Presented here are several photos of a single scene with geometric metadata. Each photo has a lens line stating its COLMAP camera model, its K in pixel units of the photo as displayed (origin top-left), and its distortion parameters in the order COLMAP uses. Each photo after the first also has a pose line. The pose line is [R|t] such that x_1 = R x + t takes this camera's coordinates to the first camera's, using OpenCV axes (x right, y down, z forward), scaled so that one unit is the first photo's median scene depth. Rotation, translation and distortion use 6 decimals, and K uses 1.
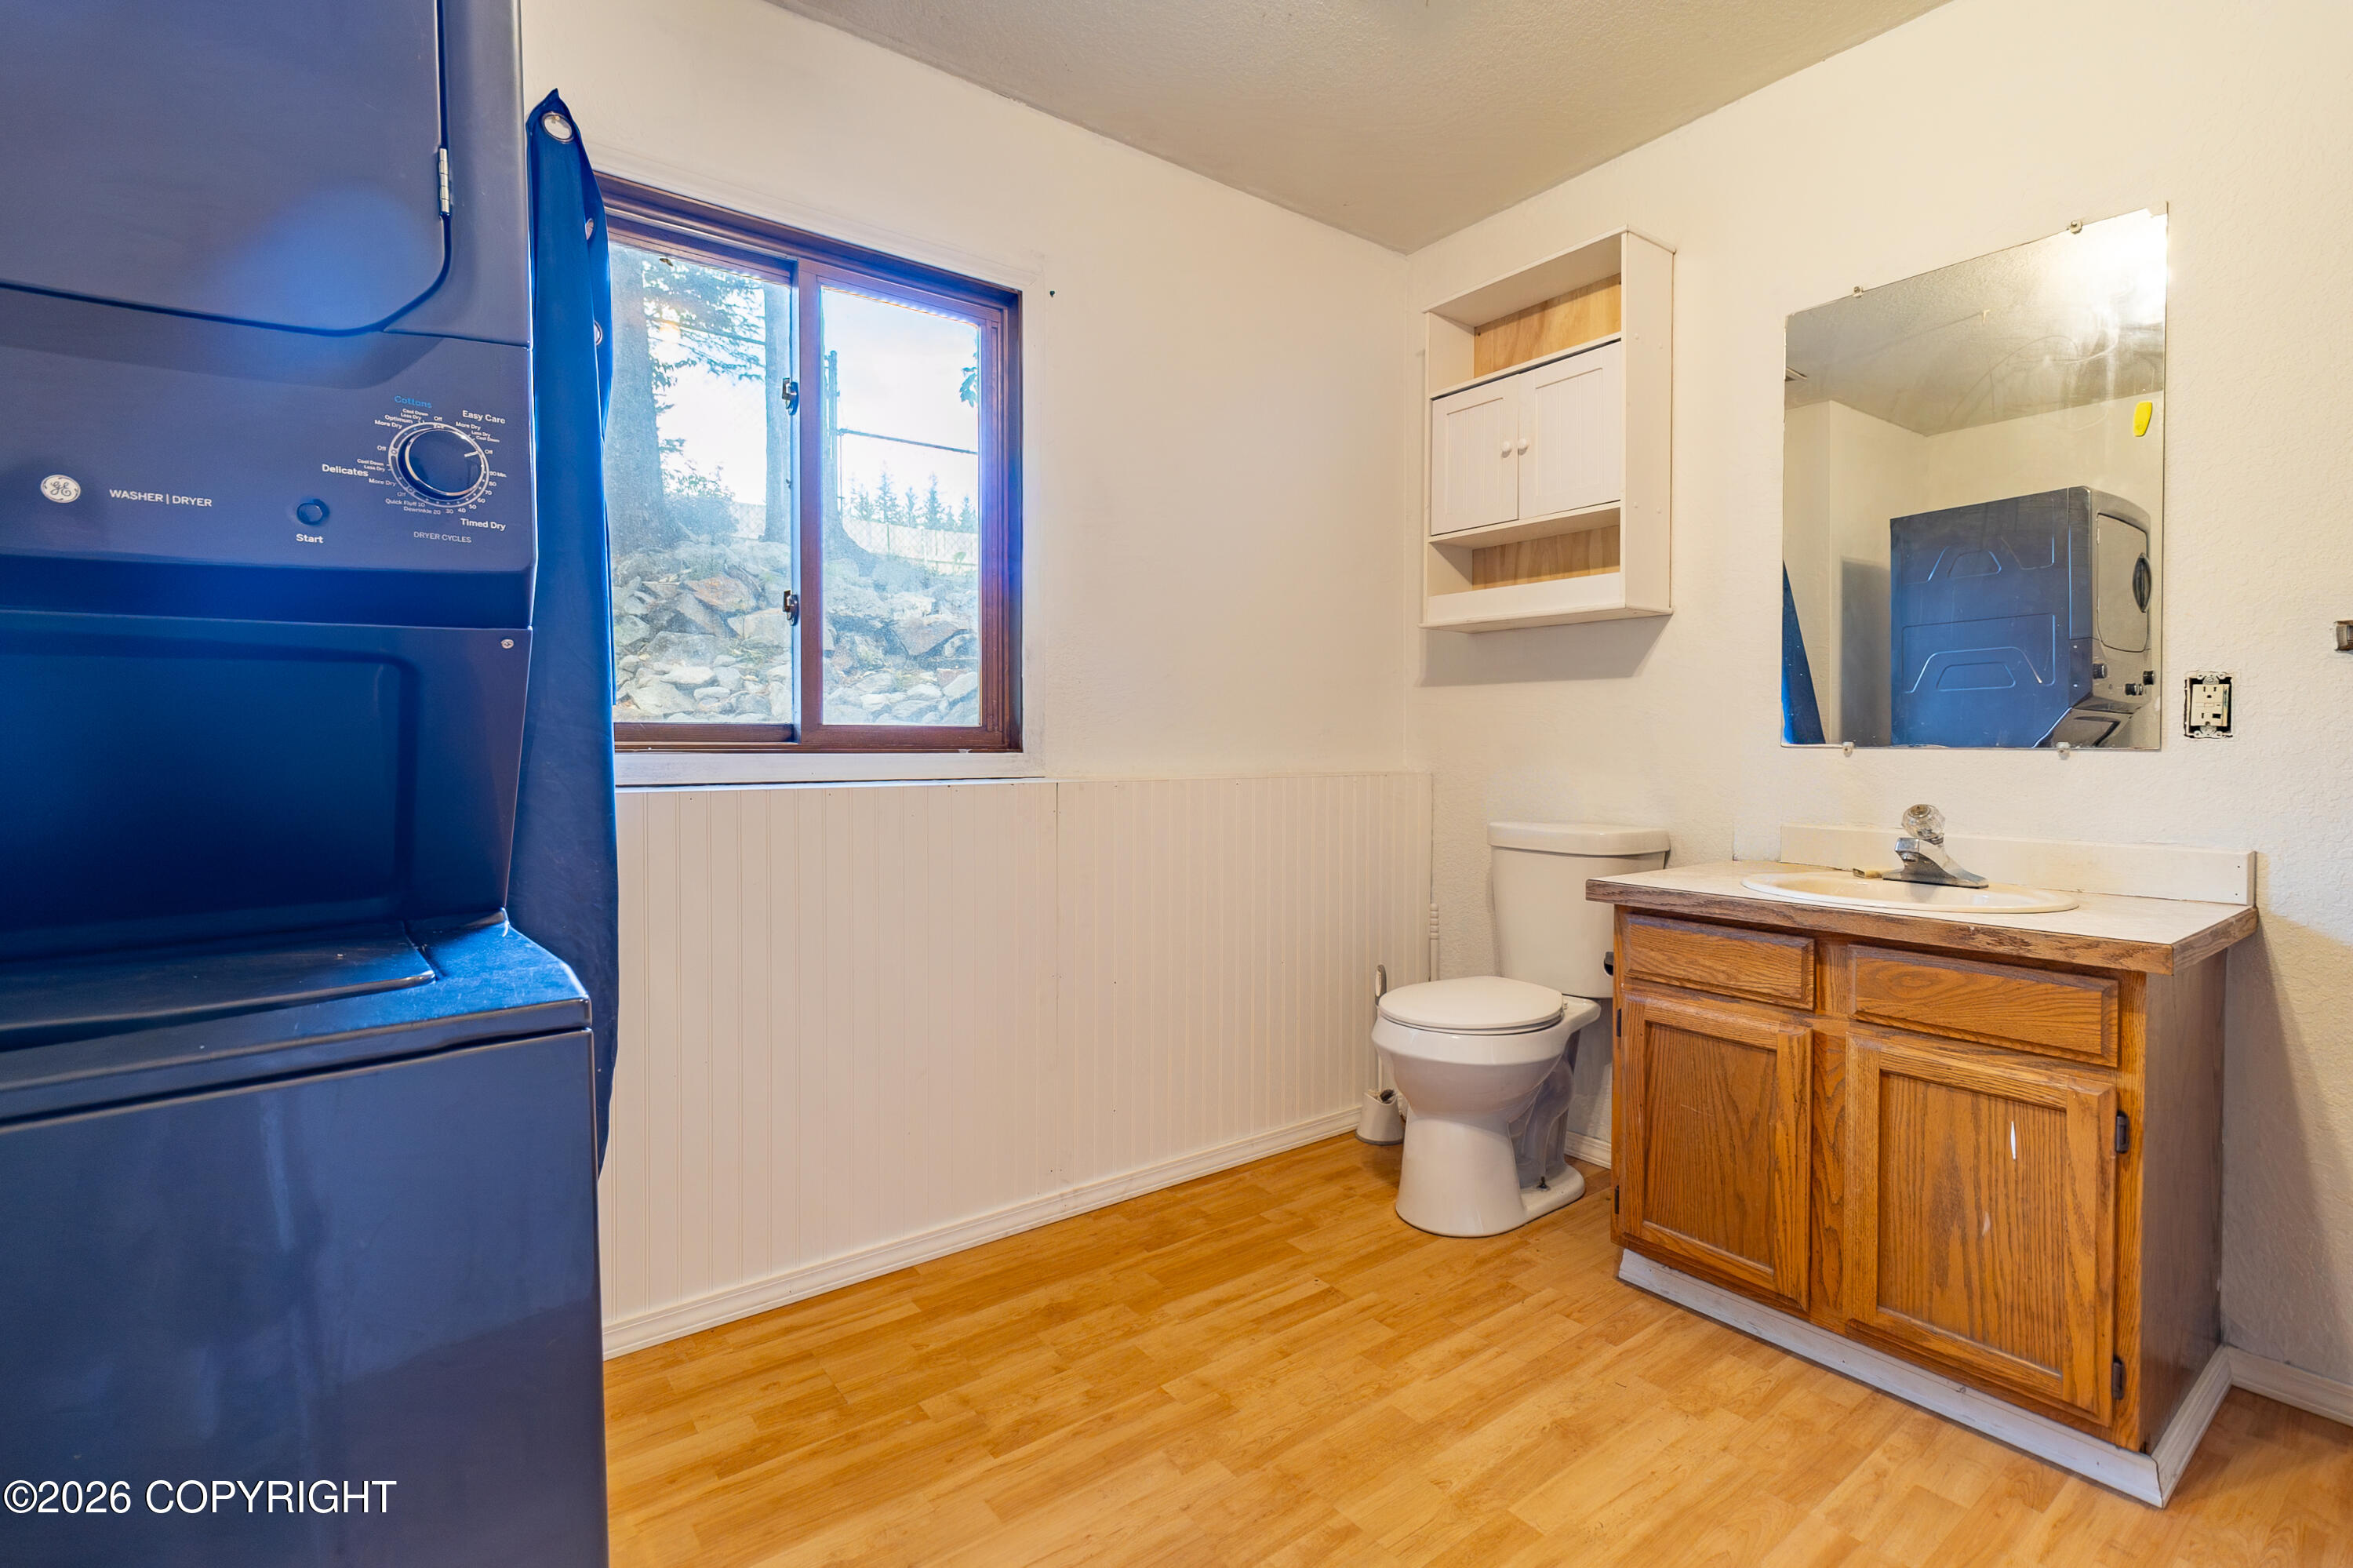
lens RADIAL K [[1081.3, 0, 1187.9], [0, 1081.3, 753.7], [0, 0, 1]] dist [0.002611, -0.000354]
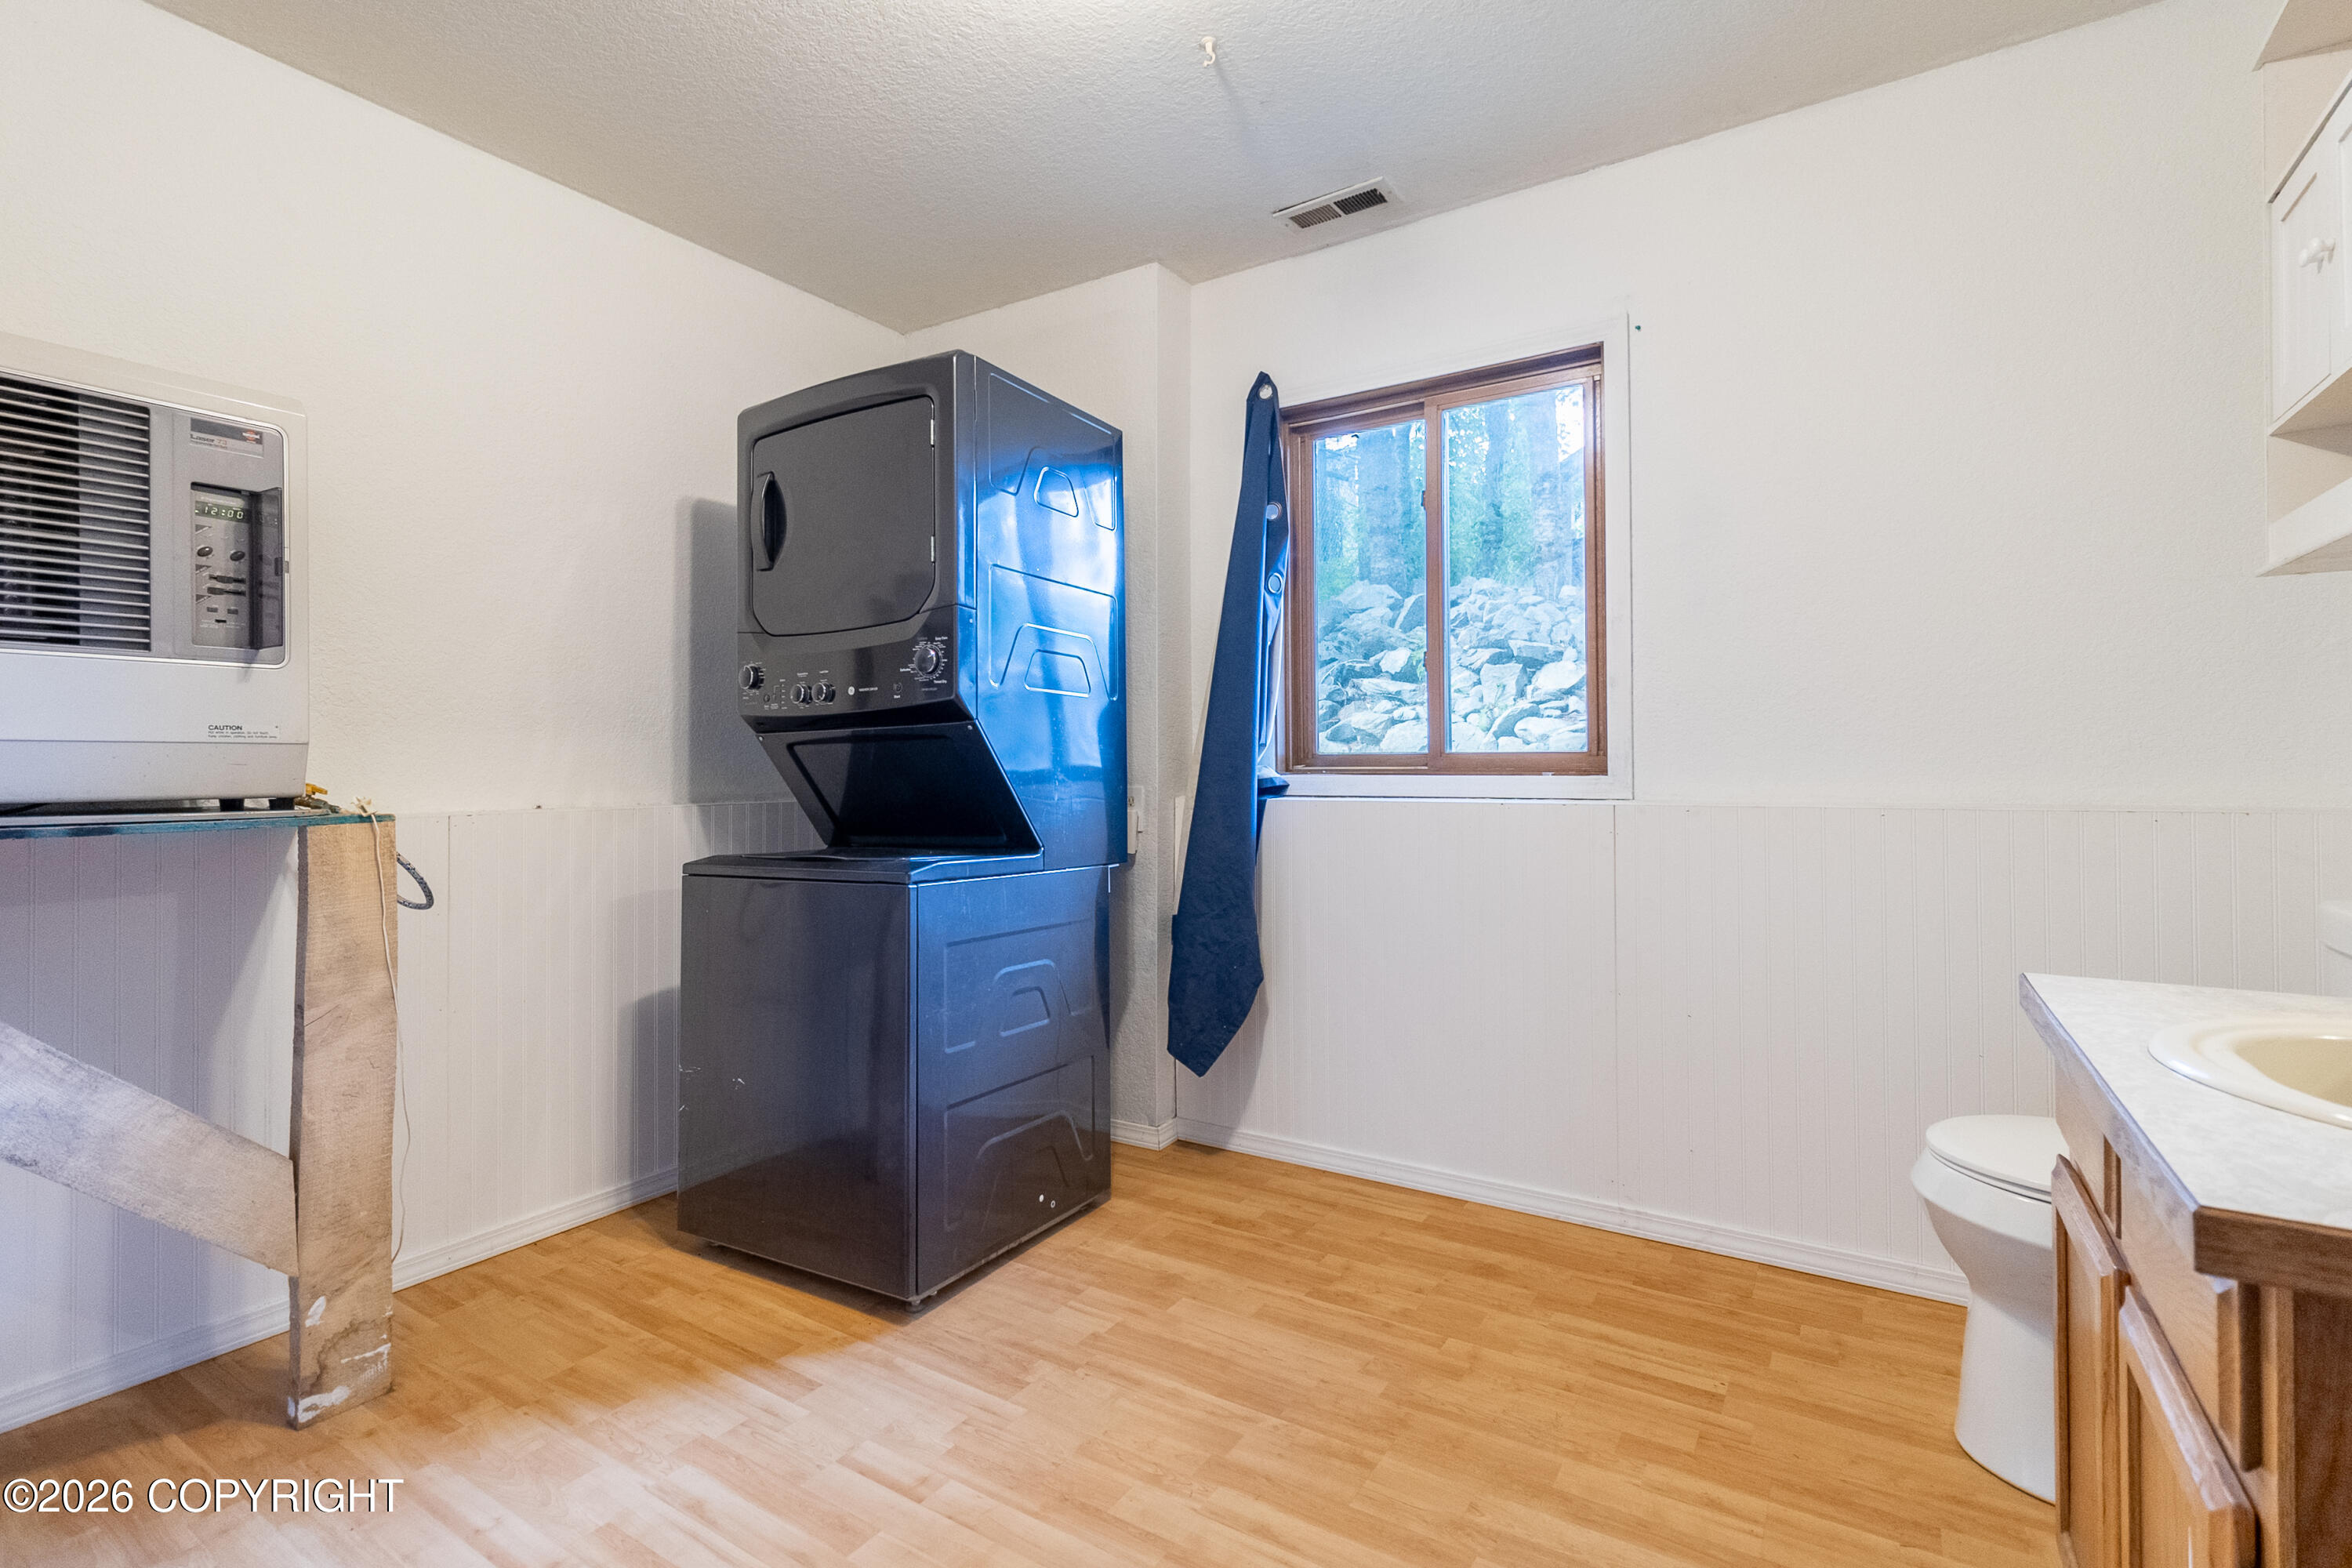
lens RADIAL K [[1080.8, 0, 1187.4], [0, 1080.8, 753.7], [0, 0, 1]] dist [0.002611, -0.000354]
pose [[0.343377, -0.018425, -0.939017, 0.845480], [-0.001495, 0.999796, -0.020165, 0.000101], [0.939196, 0.008328, 0.343280, 0.314032]]
